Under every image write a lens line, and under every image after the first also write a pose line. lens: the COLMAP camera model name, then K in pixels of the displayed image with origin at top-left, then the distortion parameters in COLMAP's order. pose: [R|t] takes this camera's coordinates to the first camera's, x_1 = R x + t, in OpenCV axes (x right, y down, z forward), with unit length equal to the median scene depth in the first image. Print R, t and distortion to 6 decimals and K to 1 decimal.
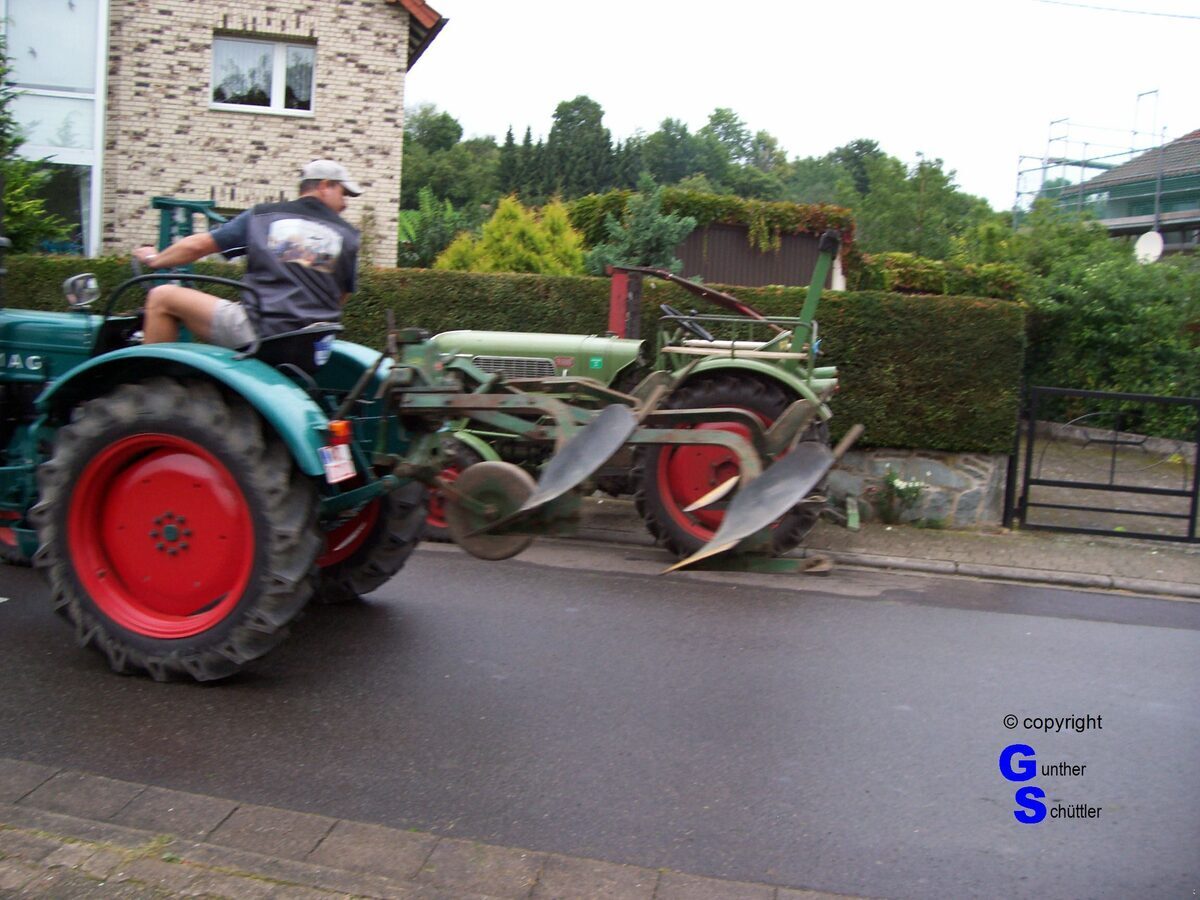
lens RADIAL K [[1186.5, 0, 579.9], [0, 1186.5, 449.8], [0, 0, 1]] dist [-0.182772, 0.177395]
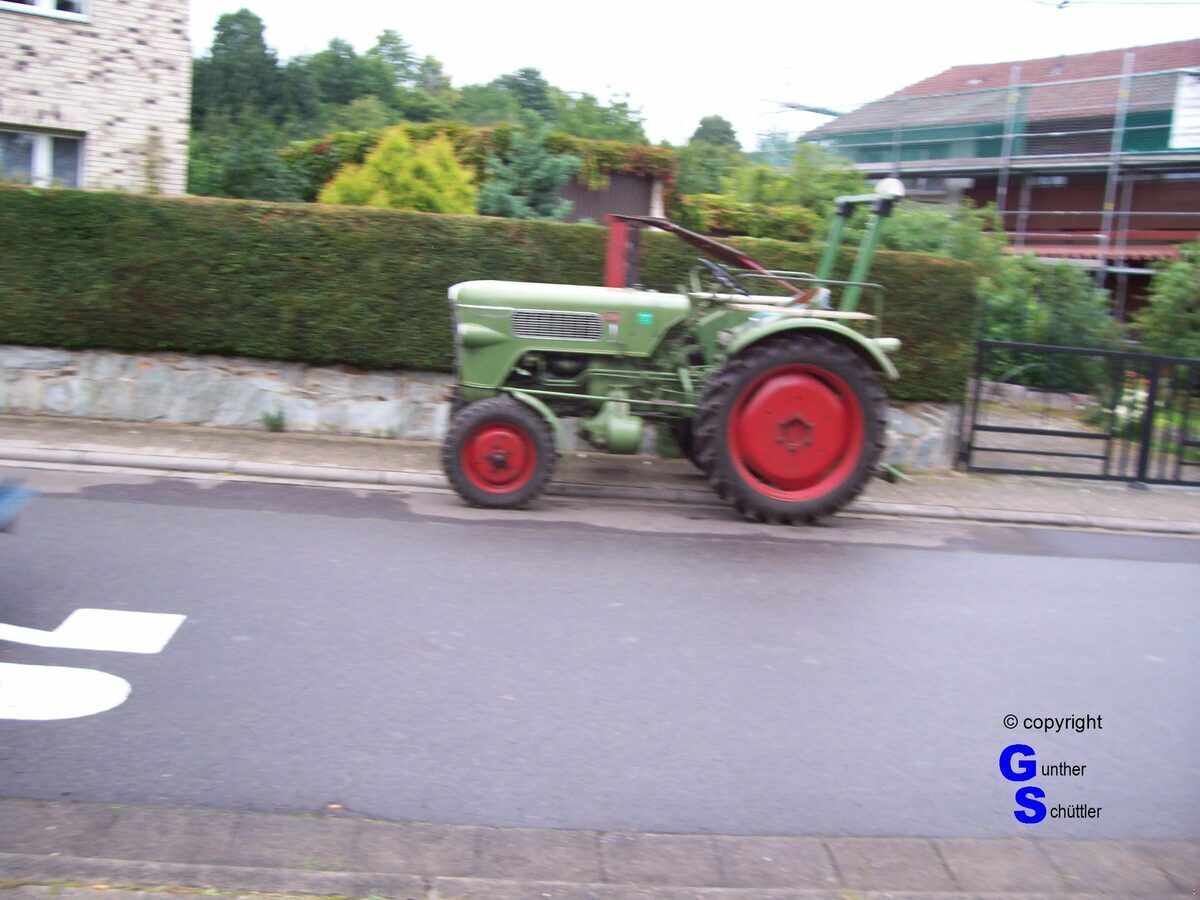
lens RADIAL K [[1186.5, 0, 579.9], [0, 1186.5, 449.8], [0, 0, 1]] dist [-0.182772, 0.177395]
pose [[0.956051, -0.026468, 0.292003, -0.137904], [0.007929, 0.997887, 0.064490, -0.012182], [-0.293093, -0.059340, 0.954241, 0.035753]]
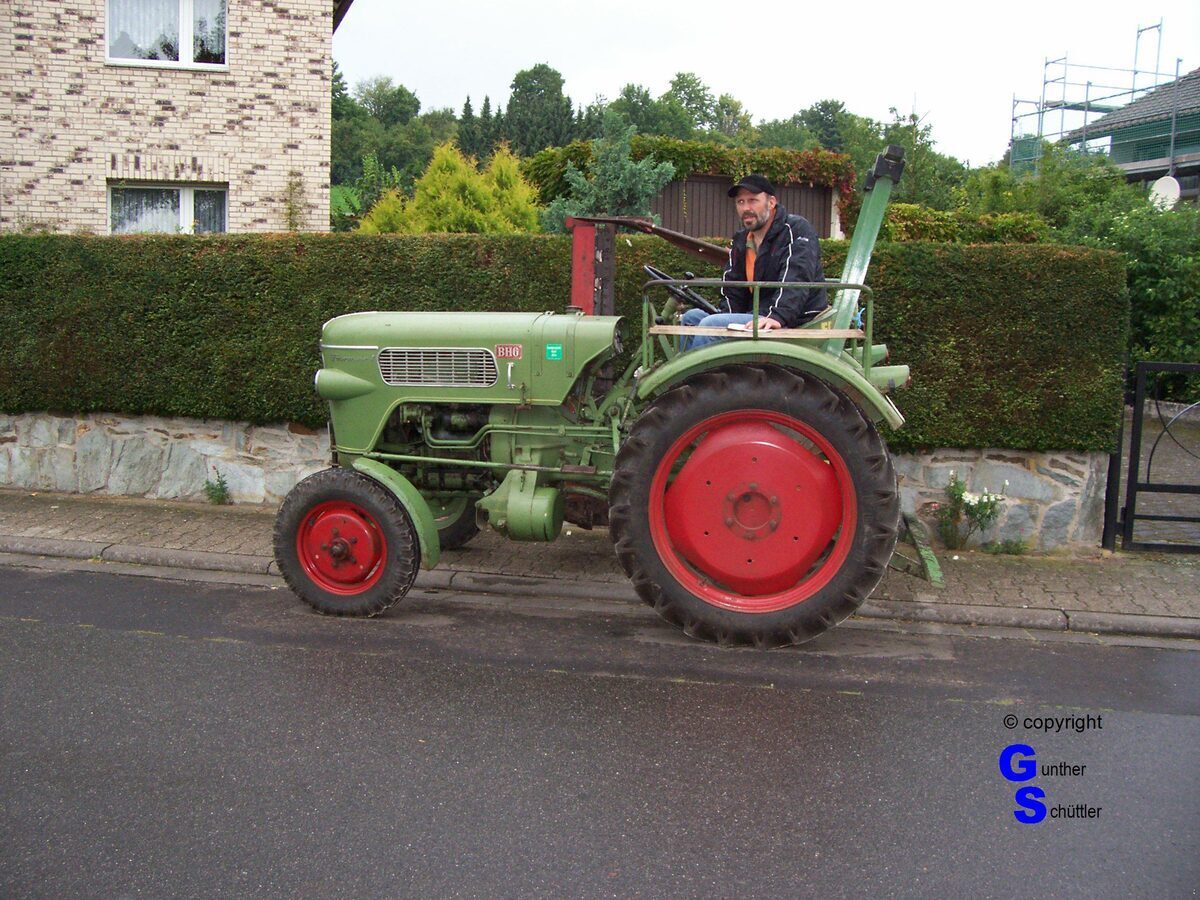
lens RADIAL K [[1186.5, 0, 579.9], [0, 1186.5, 449.8], [0, 0, 1]] dist [-0.182772, 0.177395]
pose [[0.999078, -0.036319, 0.022888, 0.004561], [0.035803, 0.999104, 0.022583, -0.013120], [-0.023687, -0.021743, 0.999483, 0.128435]]
